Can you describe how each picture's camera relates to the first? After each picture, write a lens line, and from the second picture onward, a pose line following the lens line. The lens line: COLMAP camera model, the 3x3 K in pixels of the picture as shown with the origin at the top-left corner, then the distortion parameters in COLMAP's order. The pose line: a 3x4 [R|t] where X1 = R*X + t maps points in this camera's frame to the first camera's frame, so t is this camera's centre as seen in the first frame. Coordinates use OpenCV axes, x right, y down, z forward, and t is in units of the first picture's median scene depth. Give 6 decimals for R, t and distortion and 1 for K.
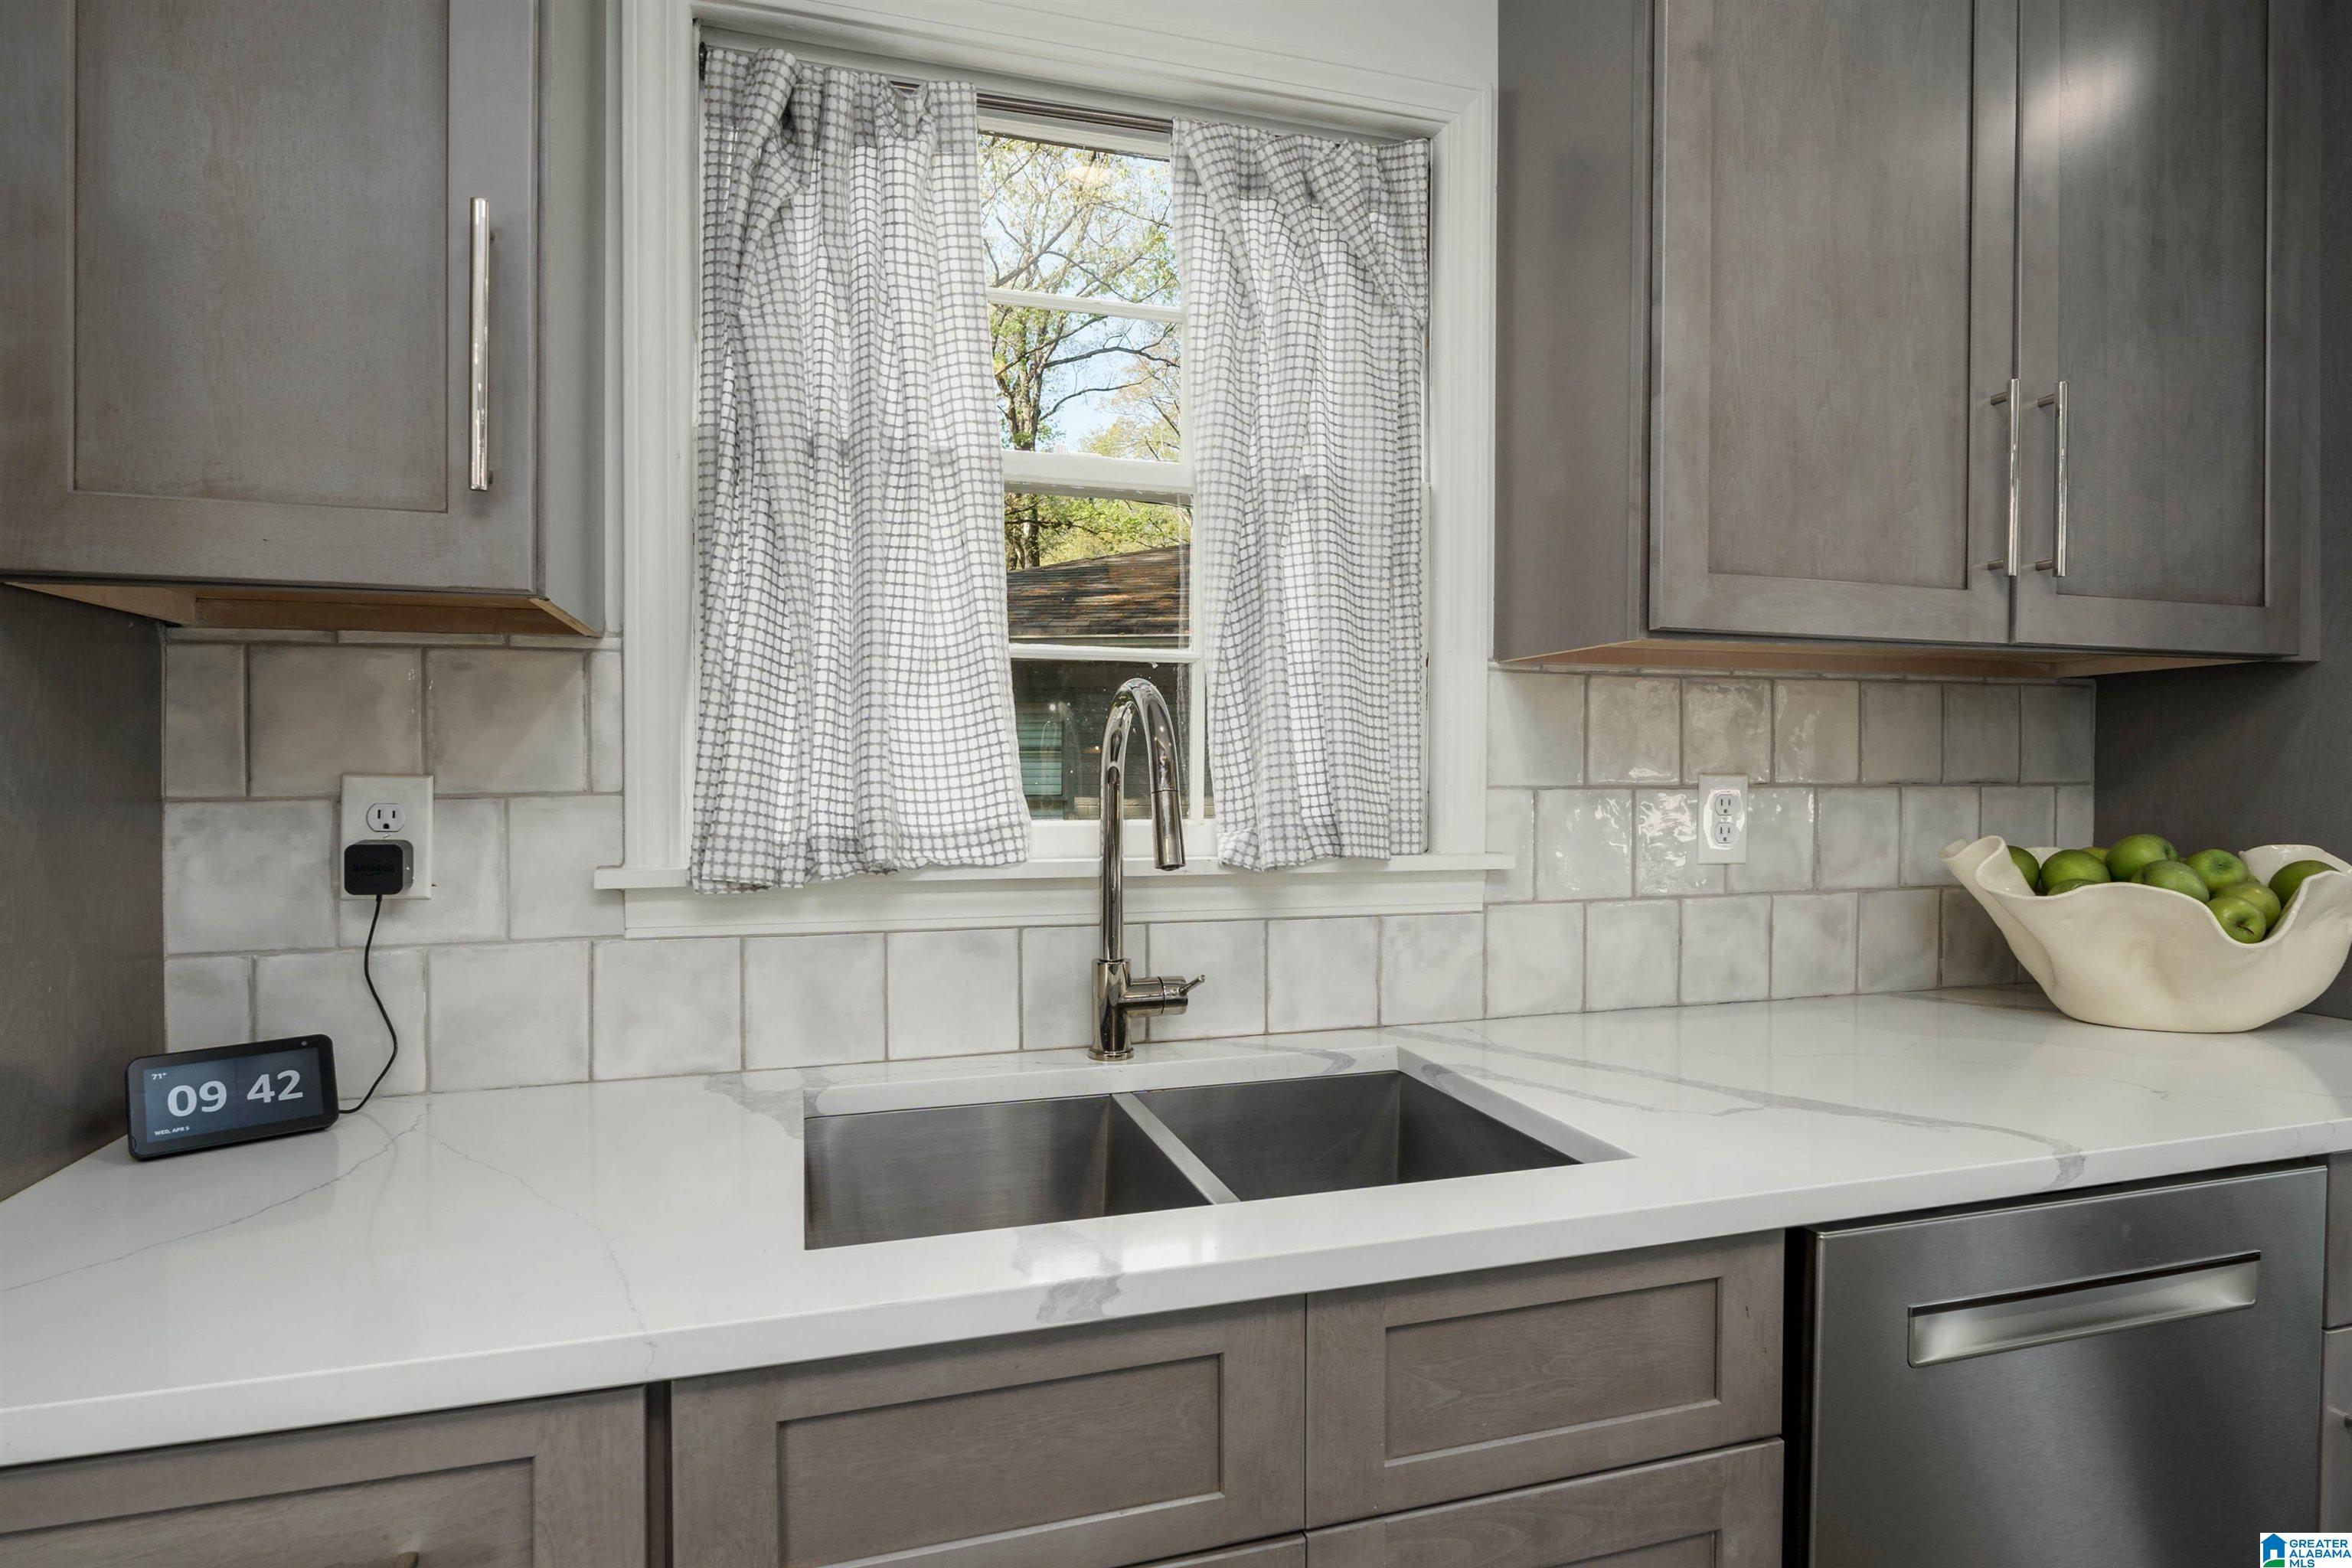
lens RADIAL K [[1266.3, 0, 1176.1], [0, 1266.3, 785.8], [0, 0, 1]] dist [-0.006598, 0.001344]
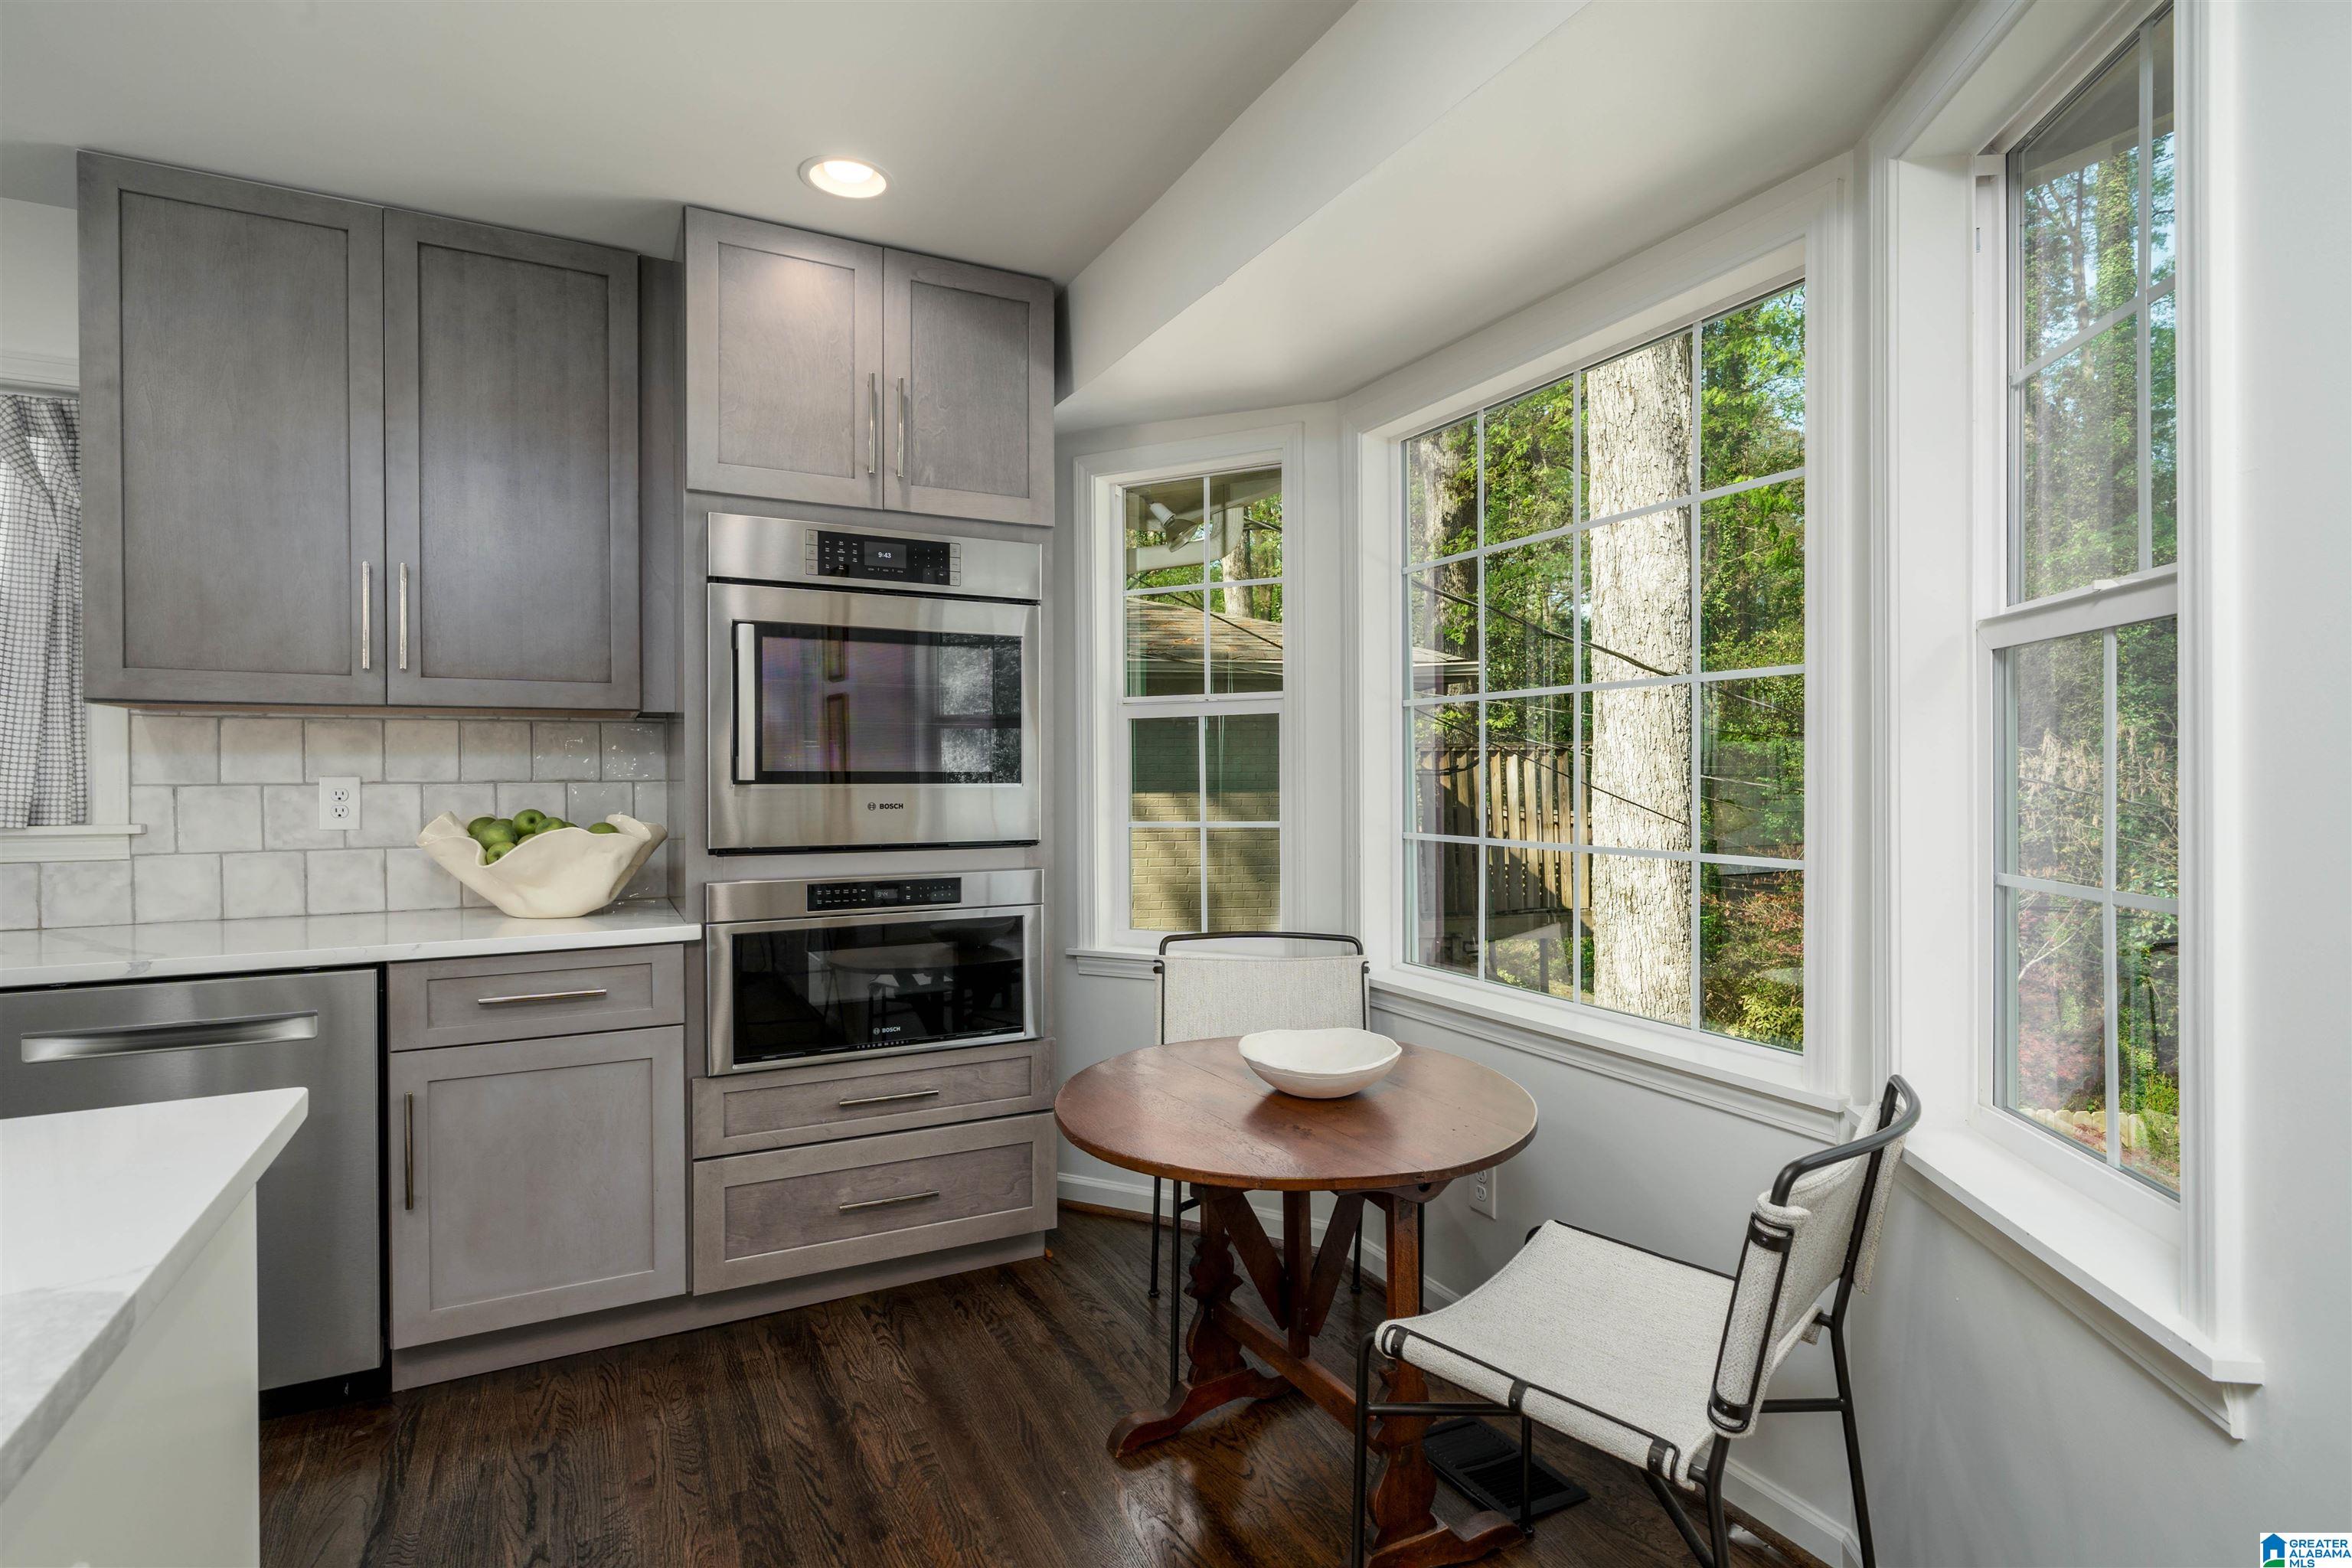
lens RADIAL K [[1197.6, 0, 1192.2], [0, 1197.6, 780.8], [0, 0, 1]] dist [-0.003779, -0.000252]
pose [[0.980098, -0.003881, 0.198479, 1.336120], [0.003719, 0.999992, 0.001186, -0.000910], [-0.198482, -0.000424, 0.980104, -0.839304]]
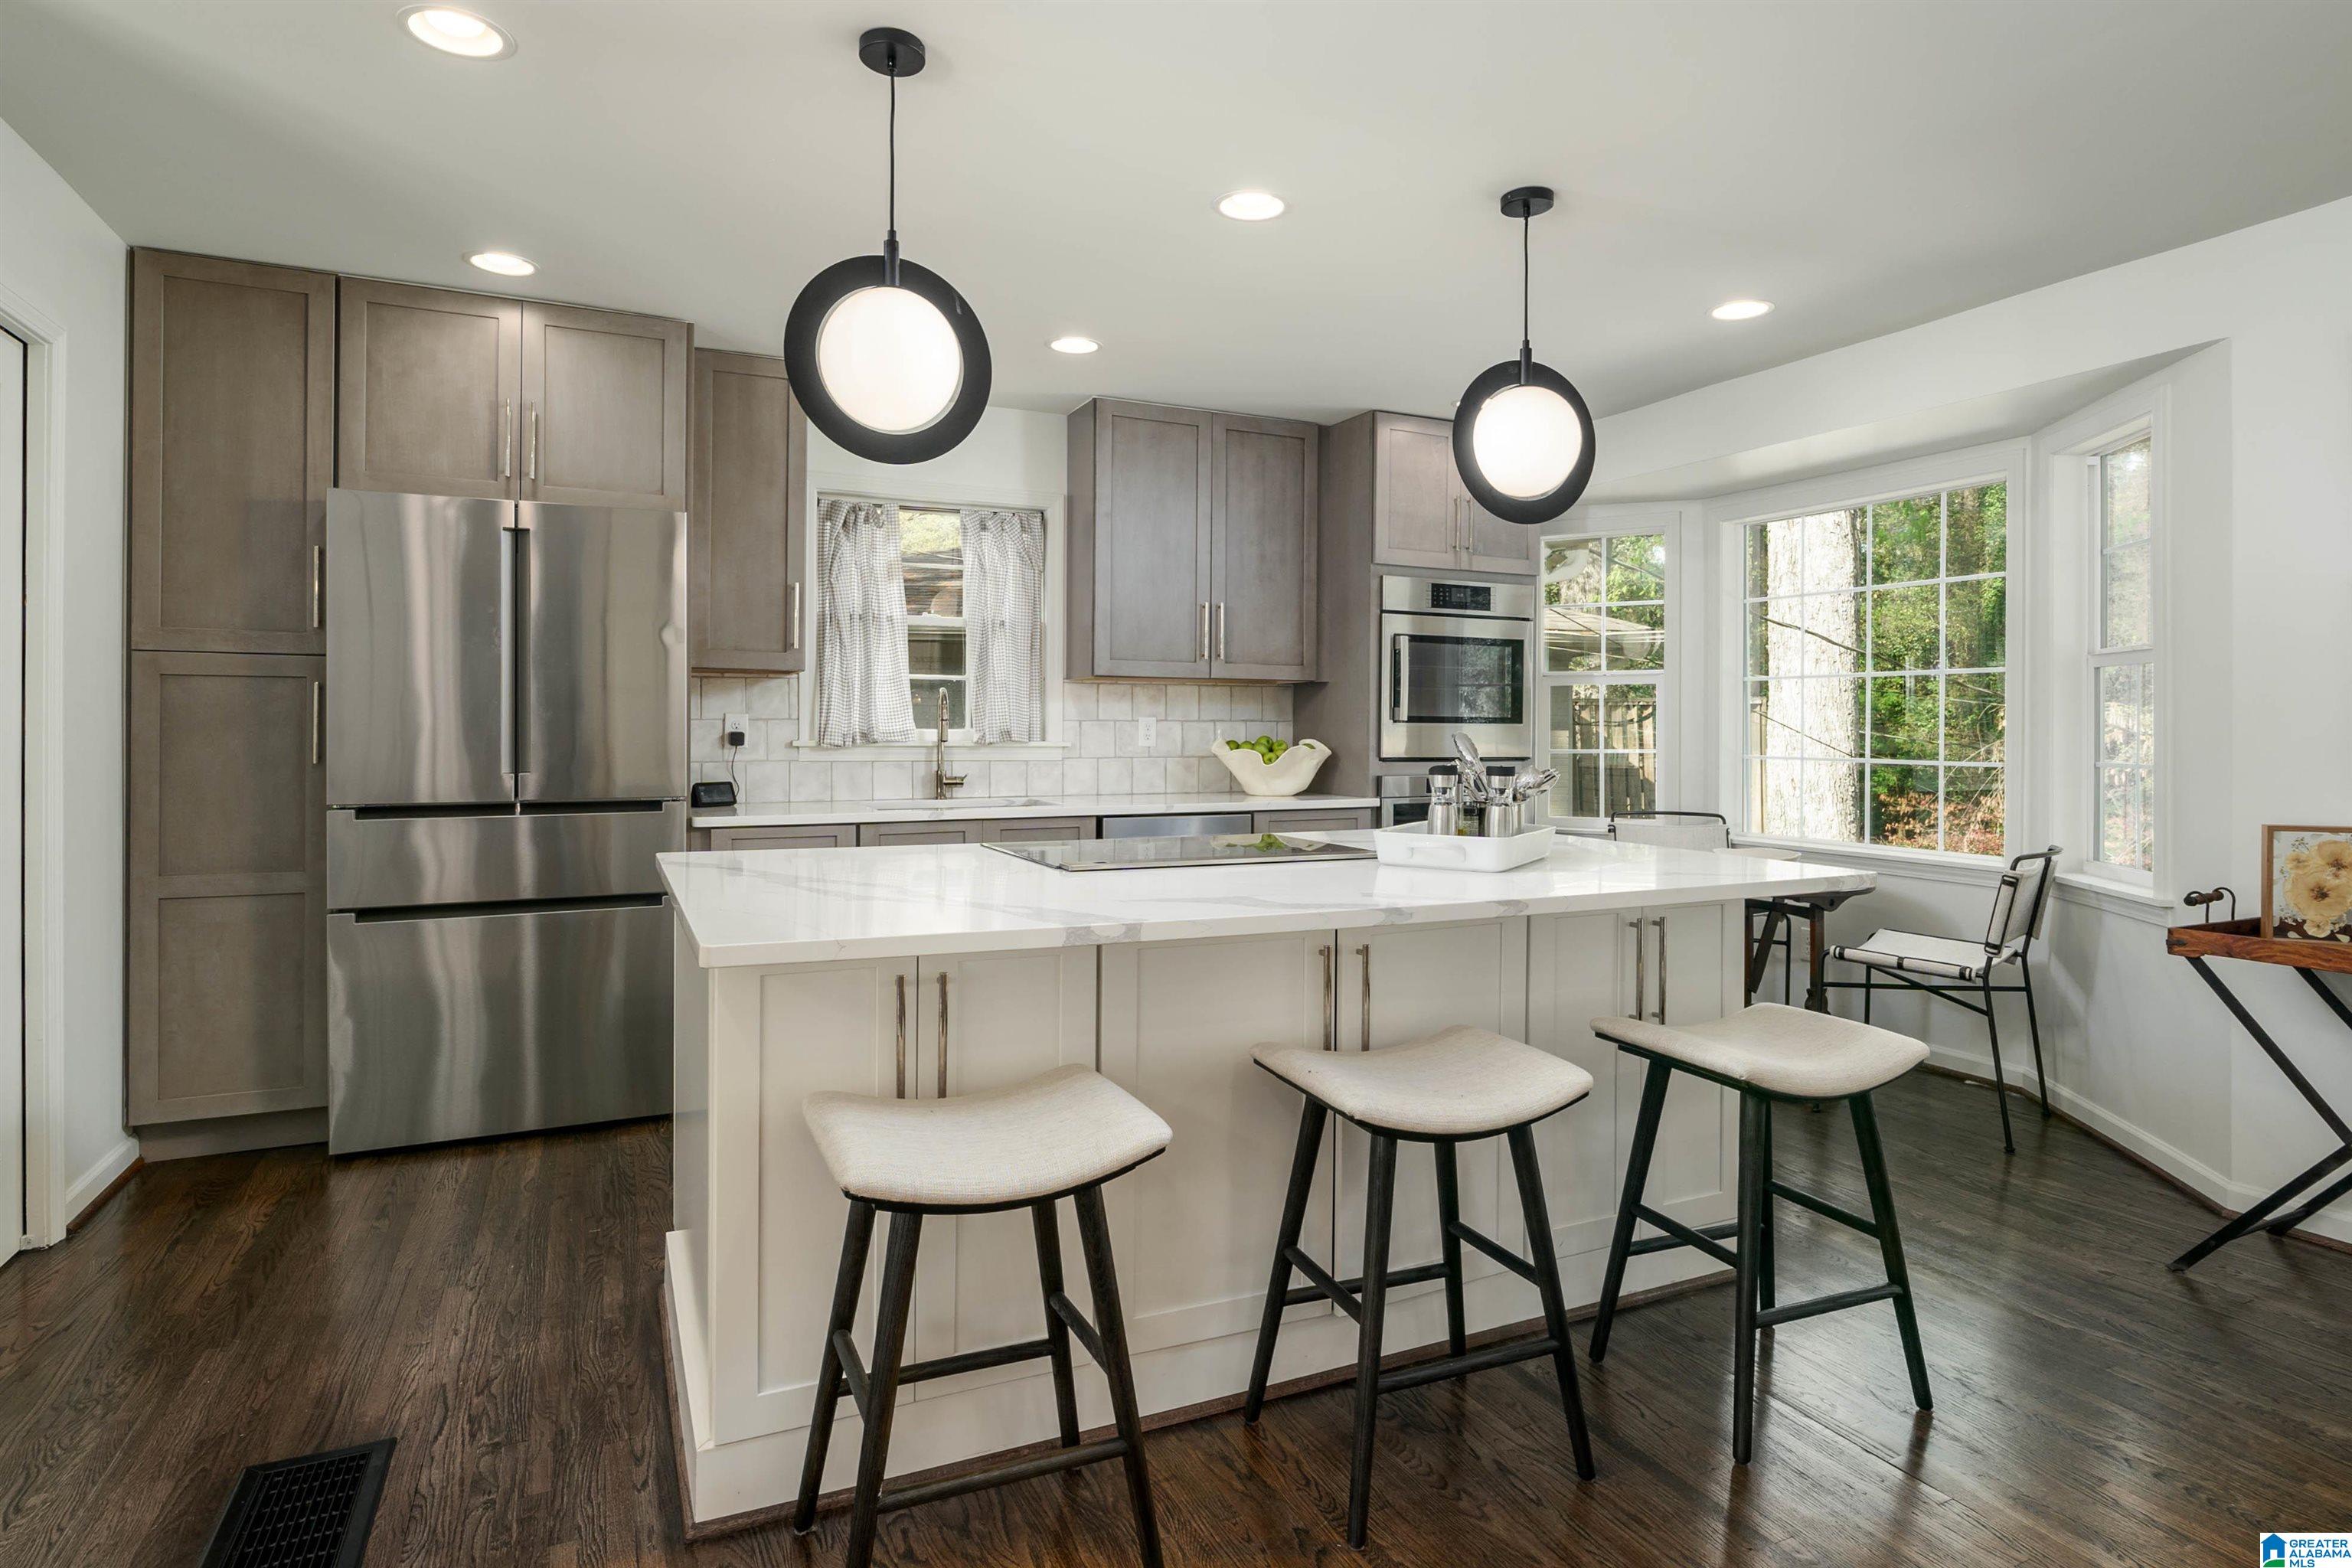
lens RADIAL K [[1266.3, 0, 1181.9], [0, 1266.3, 733.9], [0, 0, 1]] dist [-0.006598, 0.001344]
pose [[0.988528, 0.005355, 0.150944, 0.068063], [-0.005703, 0.999982, 0.001874, 0.028510], [-0.150932, -0.002713, 0.988540, -2.147571]]
